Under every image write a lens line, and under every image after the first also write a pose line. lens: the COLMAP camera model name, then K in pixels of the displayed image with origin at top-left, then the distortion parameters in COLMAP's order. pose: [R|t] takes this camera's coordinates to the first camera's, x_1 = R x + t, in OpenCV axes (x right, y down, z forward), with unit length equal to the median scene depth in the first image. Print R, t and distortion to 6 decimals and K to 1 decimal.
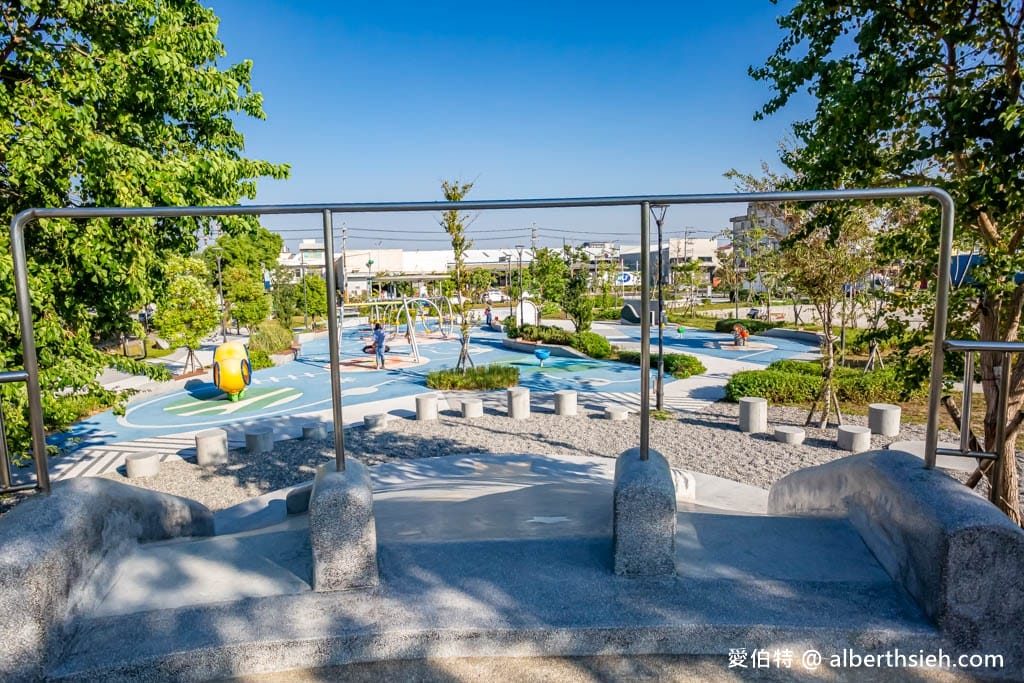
lens RADIAL K [[578.6, 0, 513.4], [0, 578.6, 339.2], [0, 0, 1]] dist [-0.006295, 0.000461]
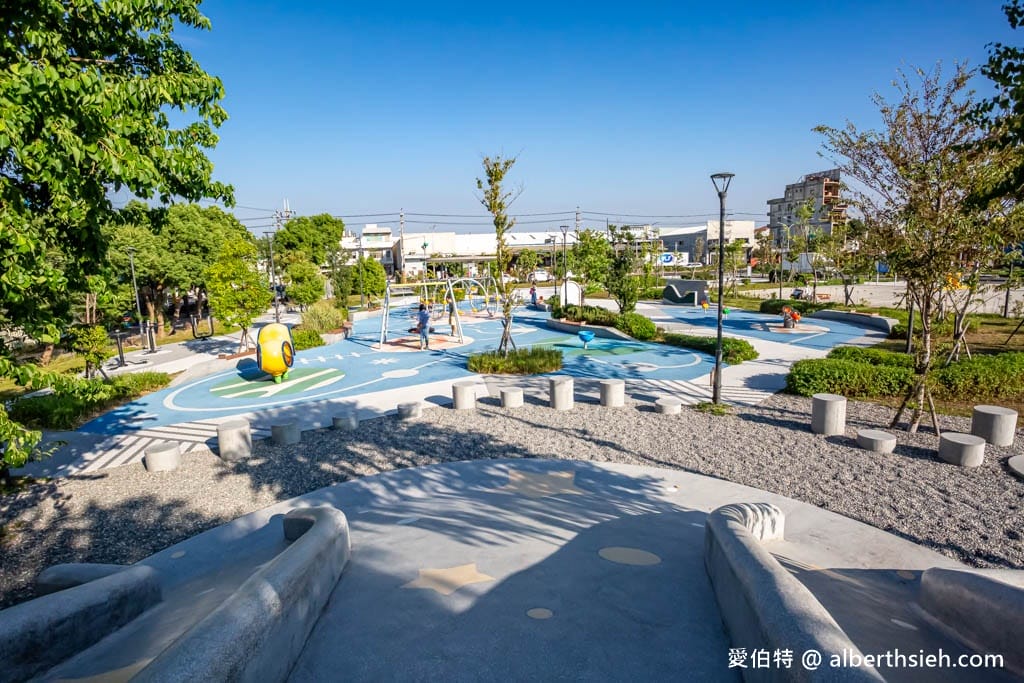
lens RADIAL K [[525.5, 0, 510.8], [0, 525.5, 340.0], [0, 0, 1]] dist [-0.035605, 0.005204]
pose [[0.996006, 0.009352, -0.088792, 0.002011], [-0.005120, 0.998845, 0.047770, -0.012299], [0.089136, -0.047125, 0.994904, 0.132152]]
